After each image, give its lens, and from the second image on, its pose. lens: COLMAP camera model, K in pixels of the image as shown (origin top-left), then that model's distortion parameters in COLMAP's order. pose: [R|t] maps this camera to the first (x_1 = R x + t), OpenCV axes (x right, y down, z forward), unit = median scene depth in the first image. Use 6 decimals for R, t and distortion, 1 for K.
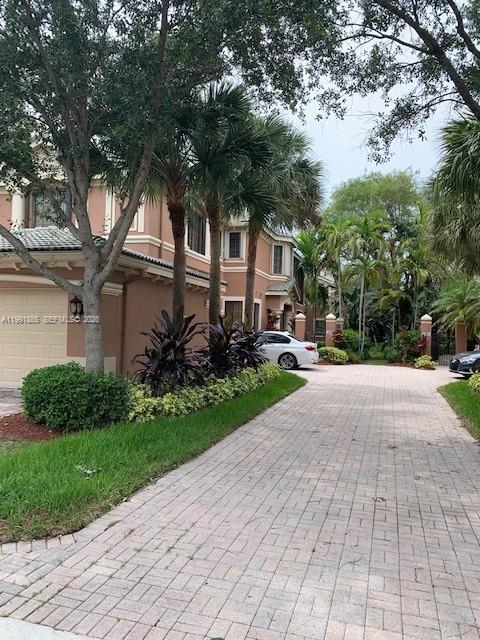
lens RADIAL K [[487.8, 0, 230.0], [0, 487.8, 319.3], [0, 0, 1]] dist [0.037926, -0.049042]
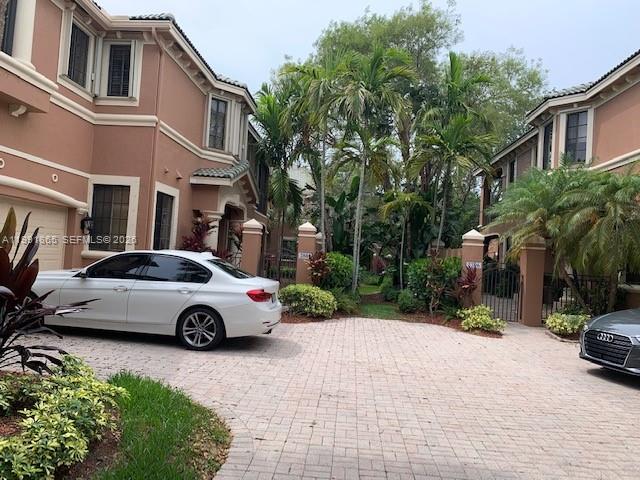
lens RADIAL K [[487.8, 0, 317.9], [0, 487.8, 241.0], [0, 0, 1]] dist [0.037926, -0.049042]
pose [[0.970710, 0.038830, 0.237094, 0.156773], [-0.038711, 0.999237, -0.005161, 0.020547], [-0.237113, -0.004169, 0.971473, 0.825042]]
